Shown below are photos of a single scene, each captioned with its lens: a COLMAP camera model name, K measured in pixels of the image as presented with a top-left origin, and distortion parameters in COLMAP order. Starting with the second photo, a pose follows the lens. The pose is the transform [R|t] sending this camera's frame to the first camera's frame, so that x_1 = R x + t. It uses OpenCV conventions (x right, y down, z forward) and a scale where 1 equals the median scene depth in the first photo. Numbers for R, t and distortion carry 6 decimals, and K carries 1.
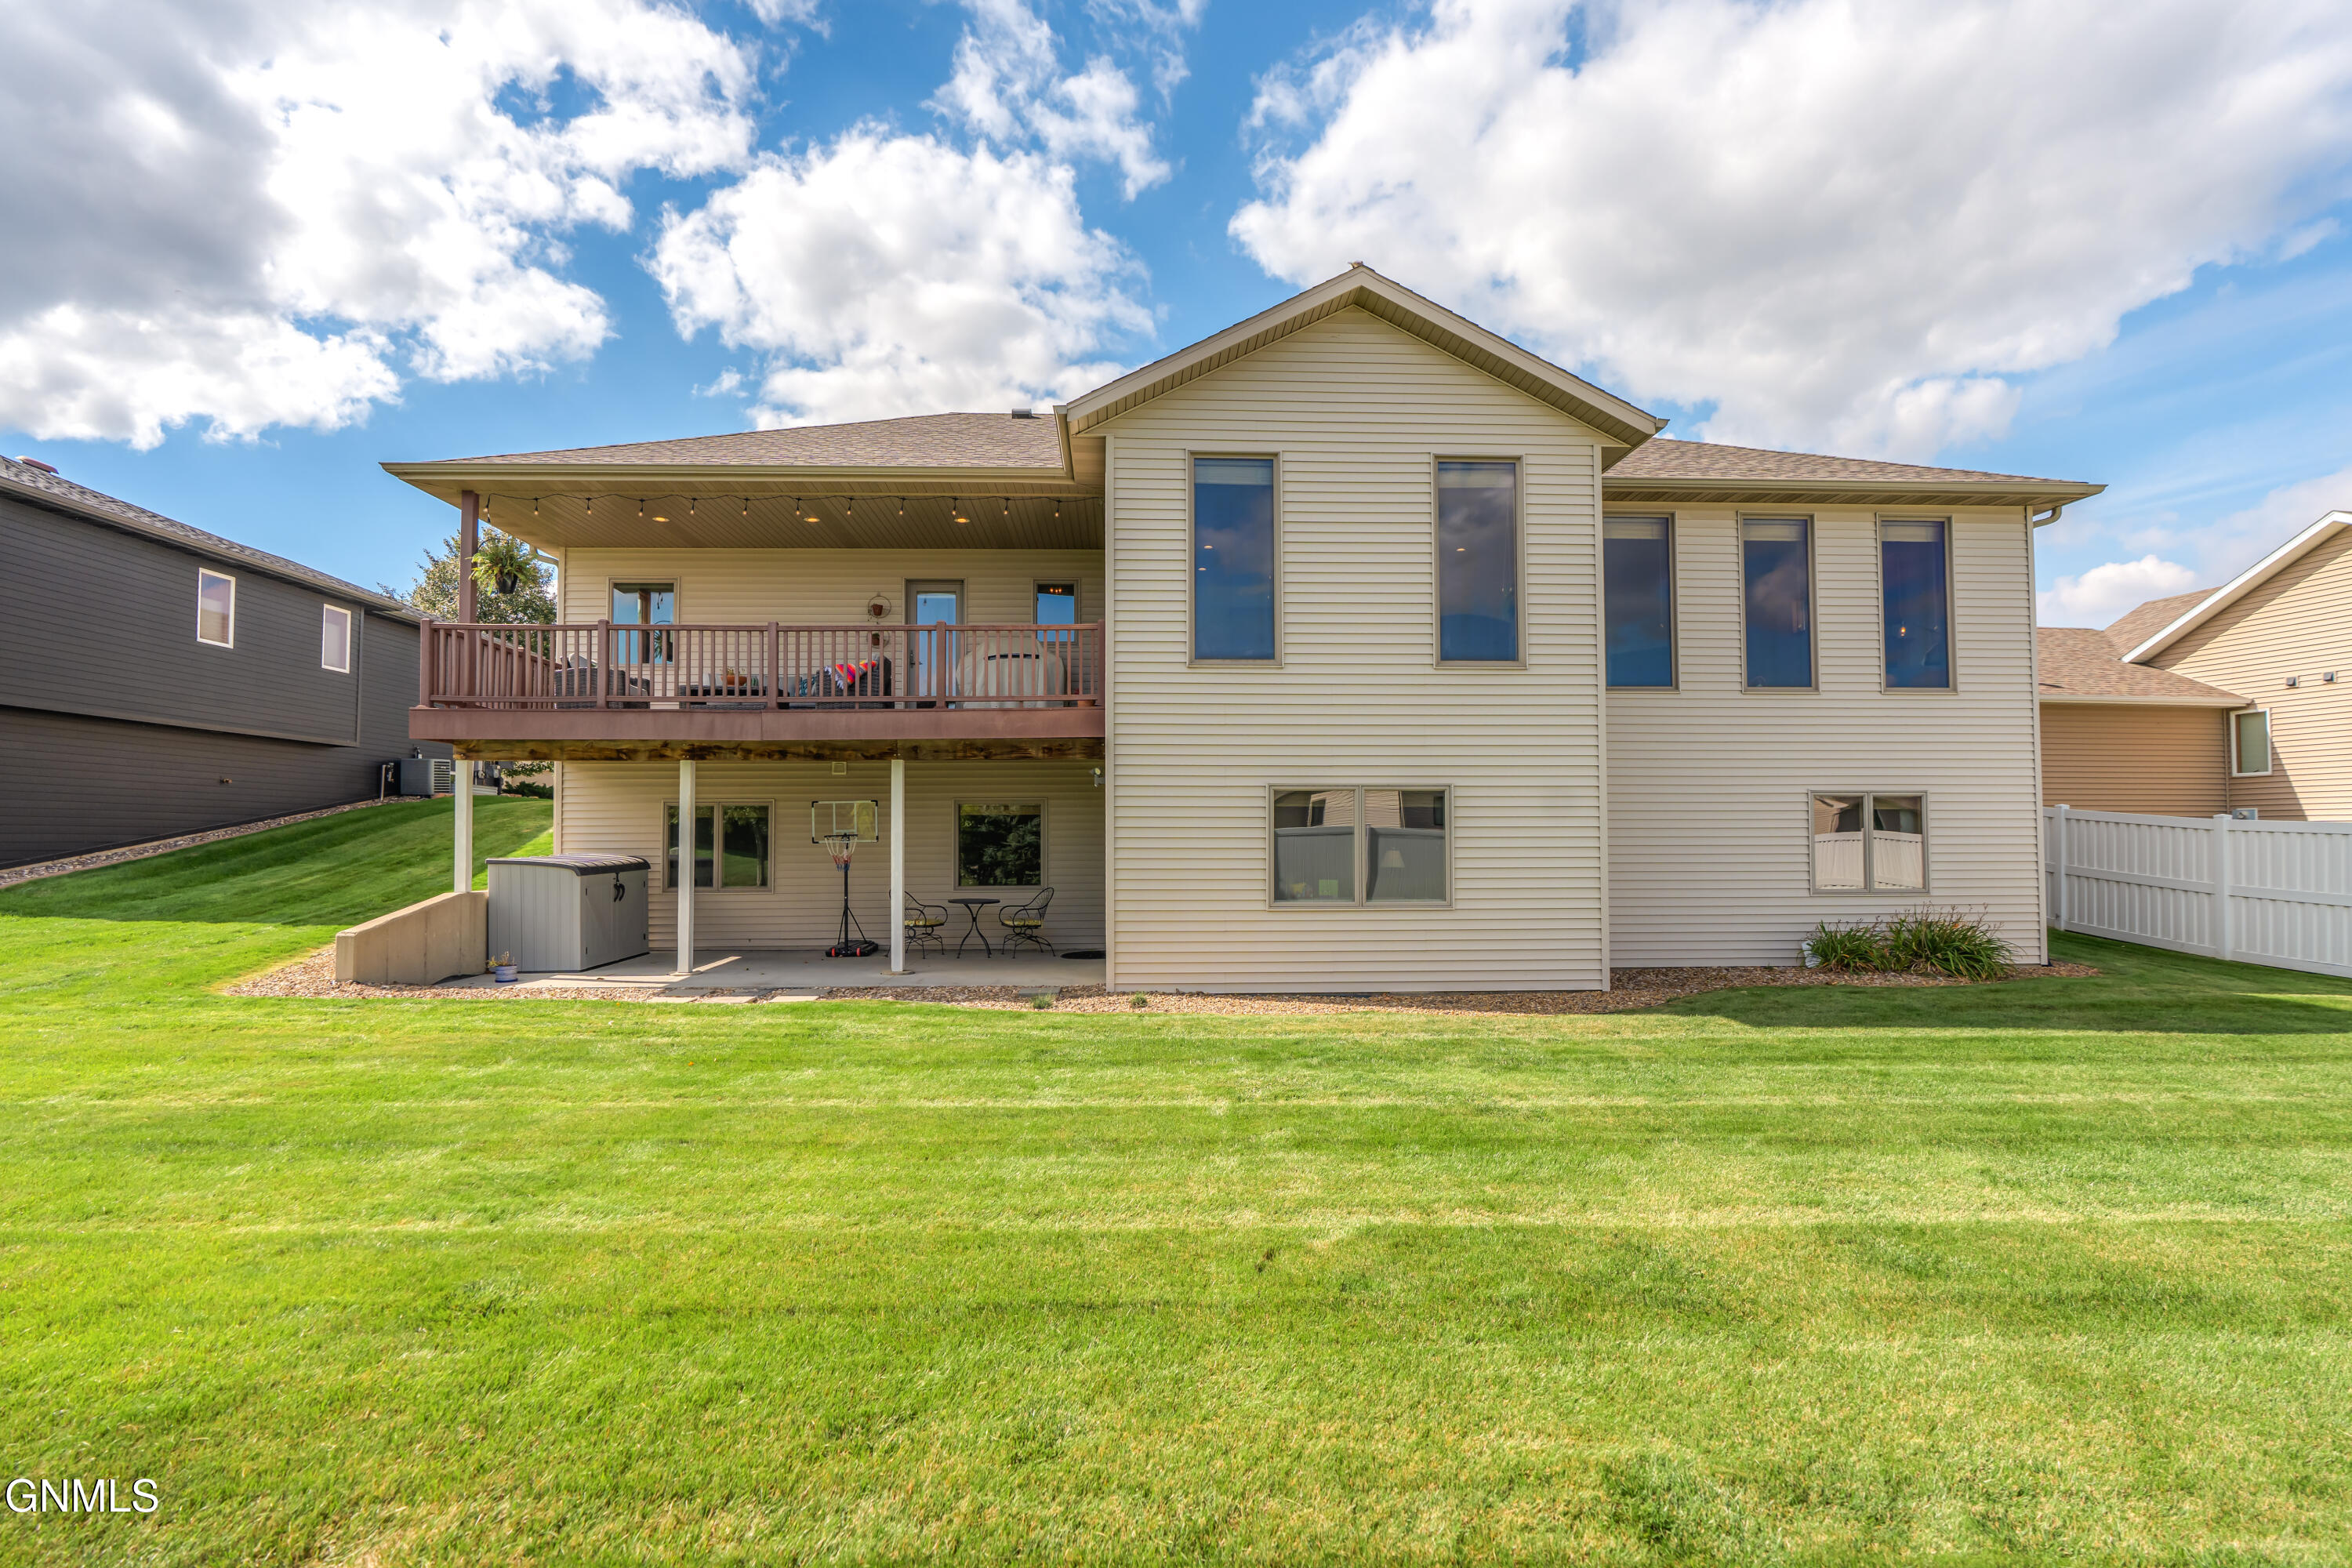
lens RADIAL K [[1224.0, 0, 1175.4], [0, 1224.0, 805.1], [0, 0, 1]] dist [-0.002317, -0.000497]
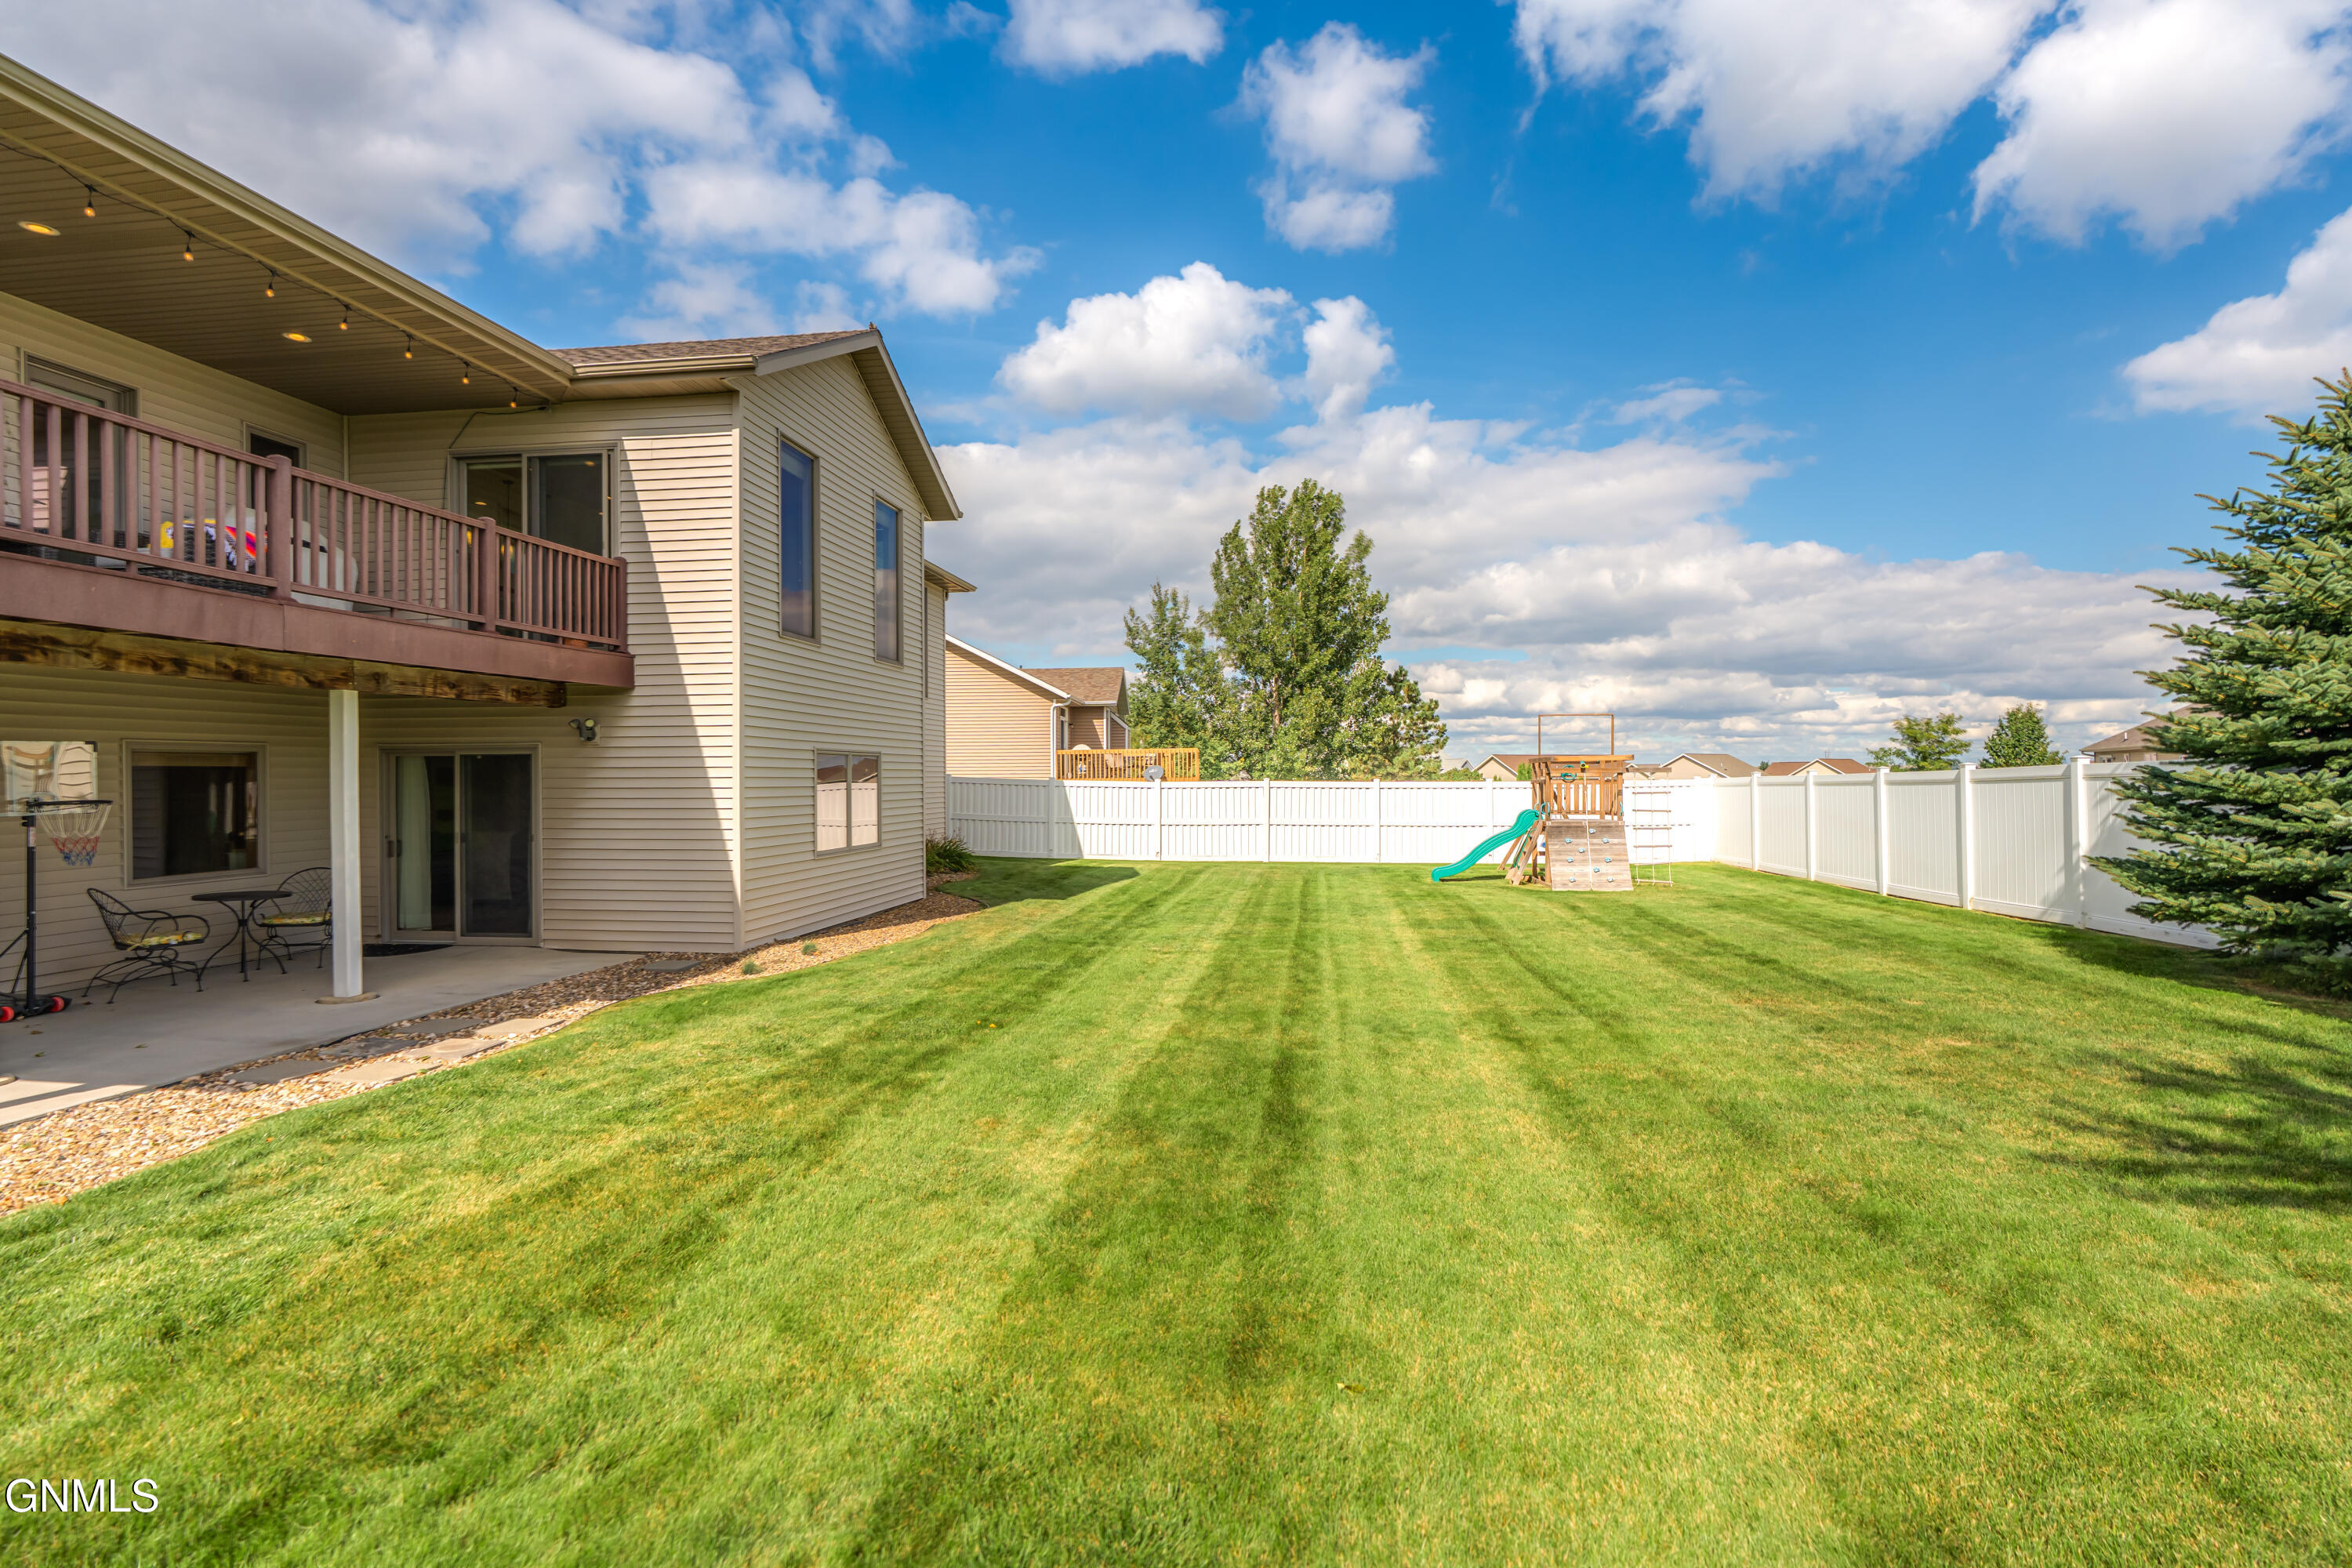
lens RADIAL K [[1072.7, 0, 1166.3], [0, 1072.7, 777.8], [0, 0, 1]] dist [-0.003633, 0.001166]
pose [[0.190149, 0.000644, 0.981755, -0.742456], [-0.031521, 0.999488, 0.005449, -0.004993], [-0.981249, -0.031982, 0.190072, 0.429866]]
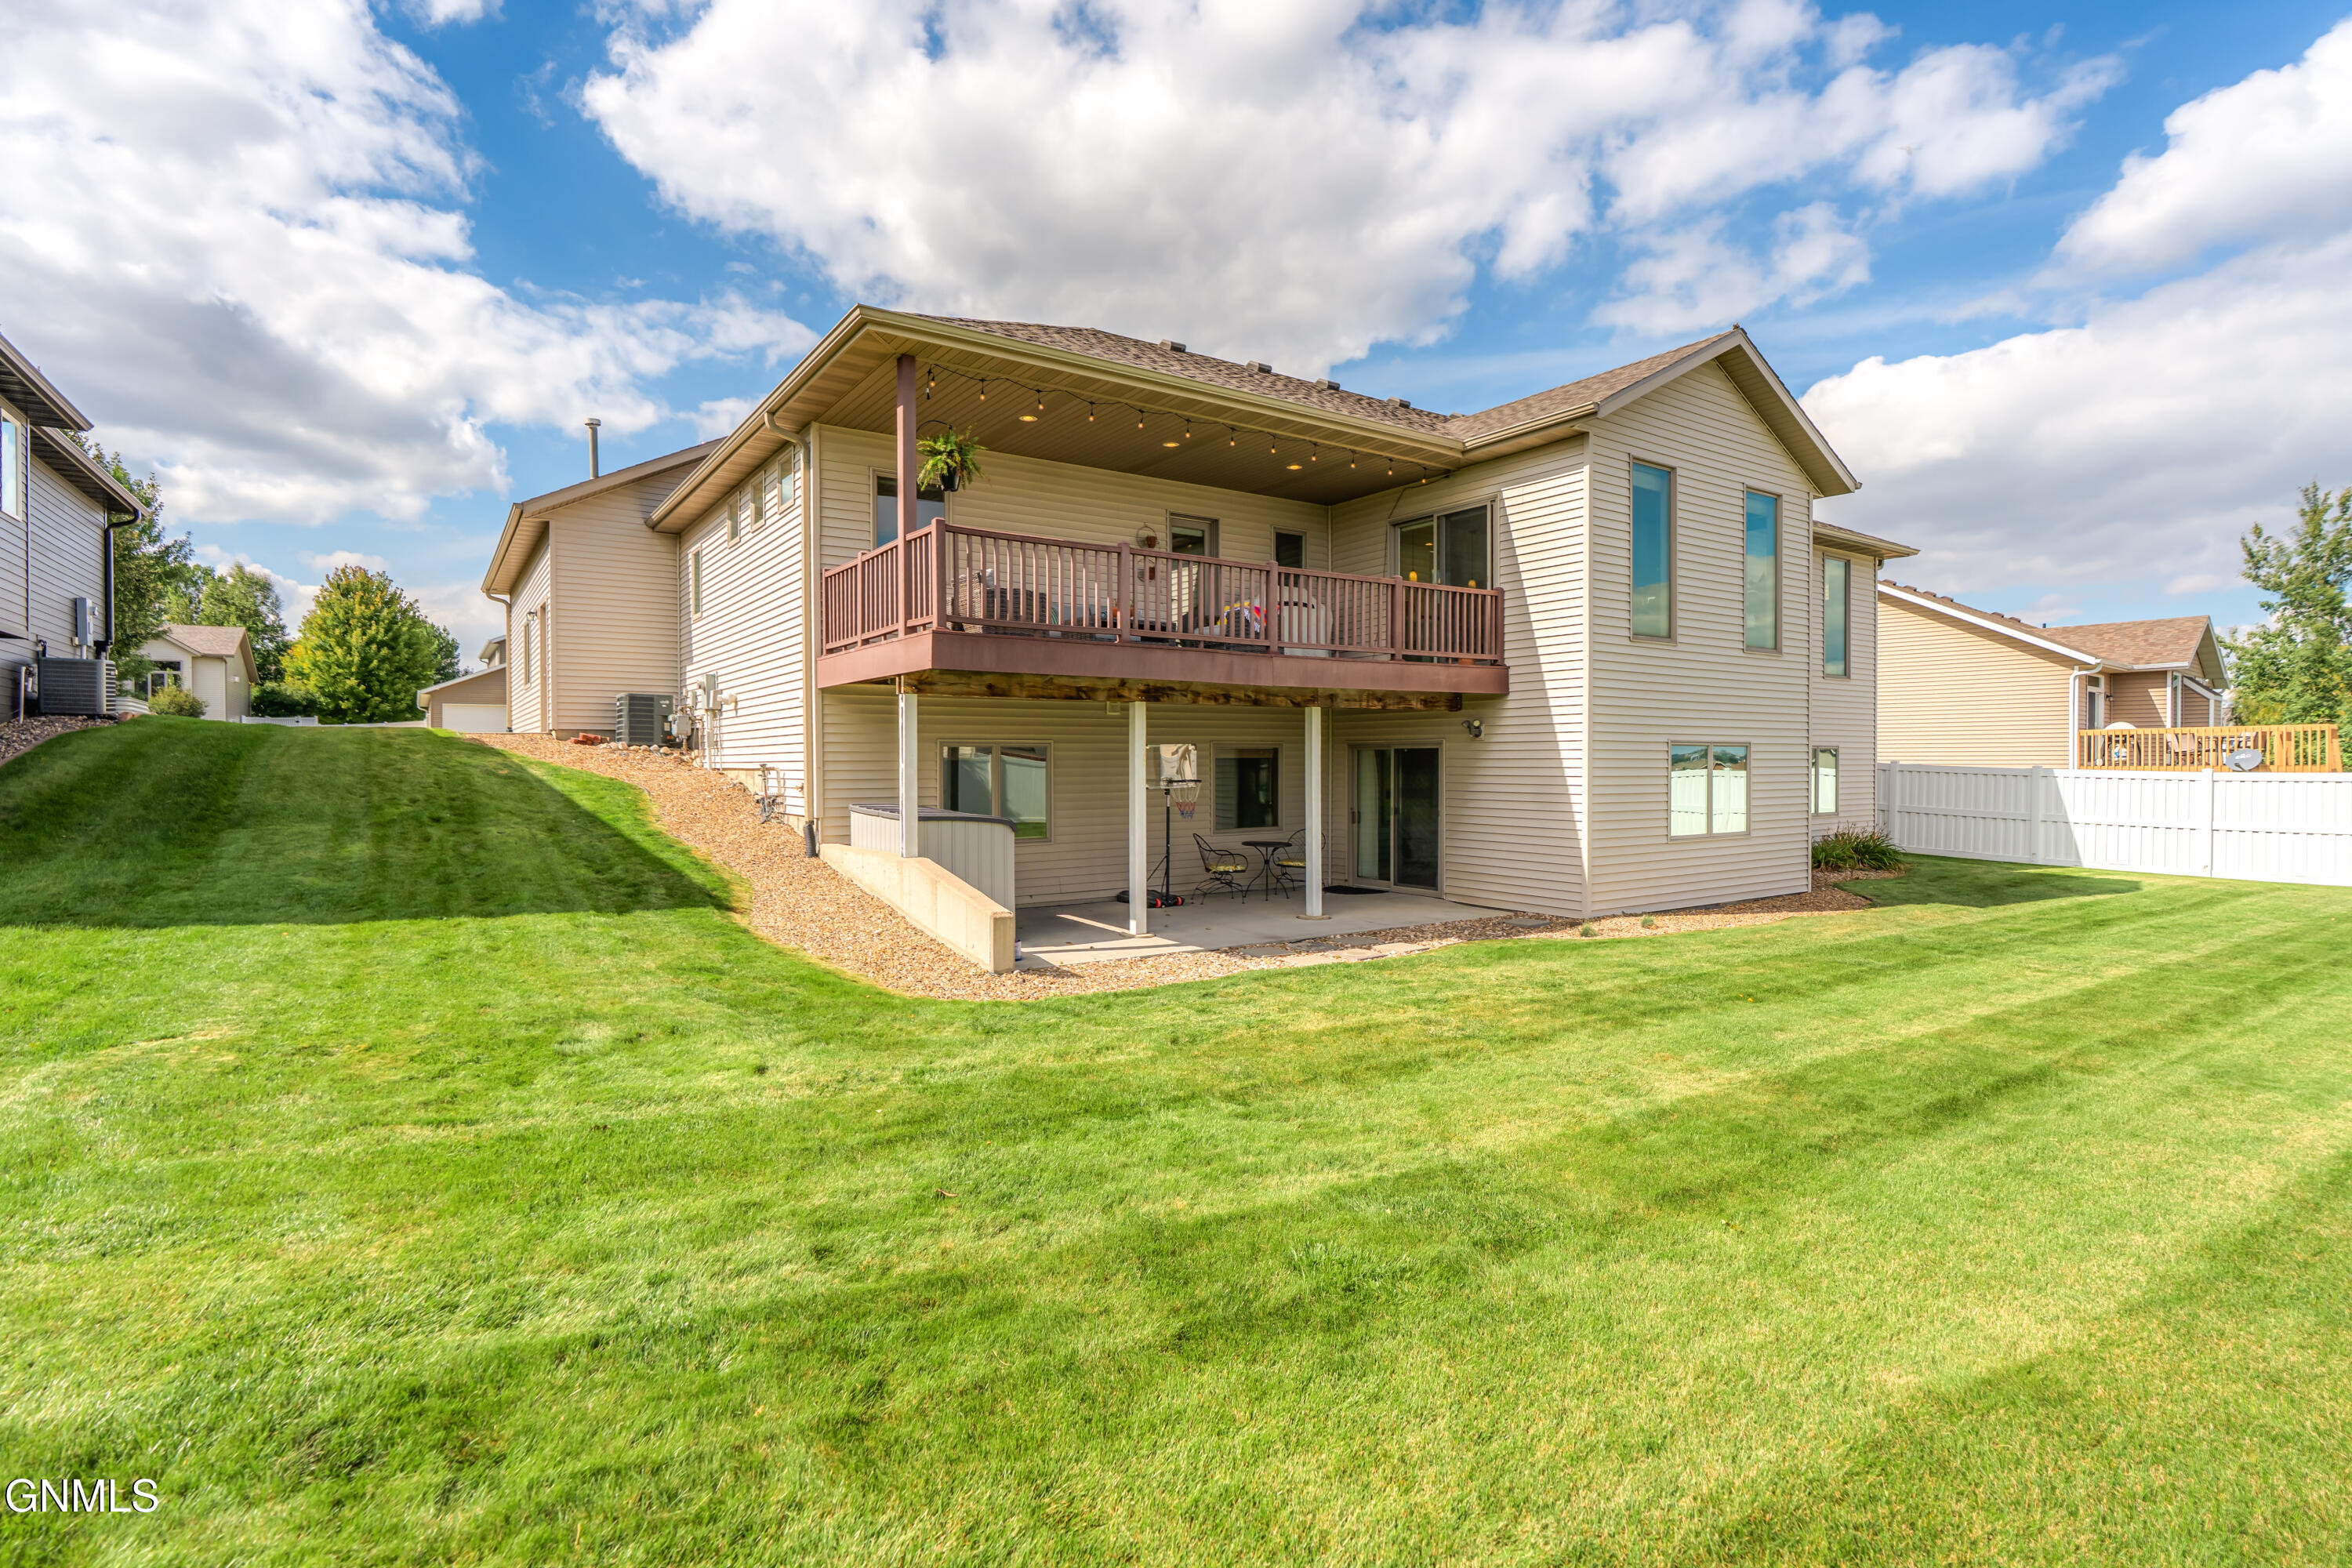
lens RADIAL K [[1125.5, 0, 1196.4], [0, 1125.5, 771.1], [0, 0, 1]] dist [0.001355, 0.001319]
pose [[0.849447, -0.002846, 0.527666, -0.812250], [-0.020031, 0.999091, 0.037634, -0.017002], [-0.527294, -0.042538, 0.848618, 0.257491]]
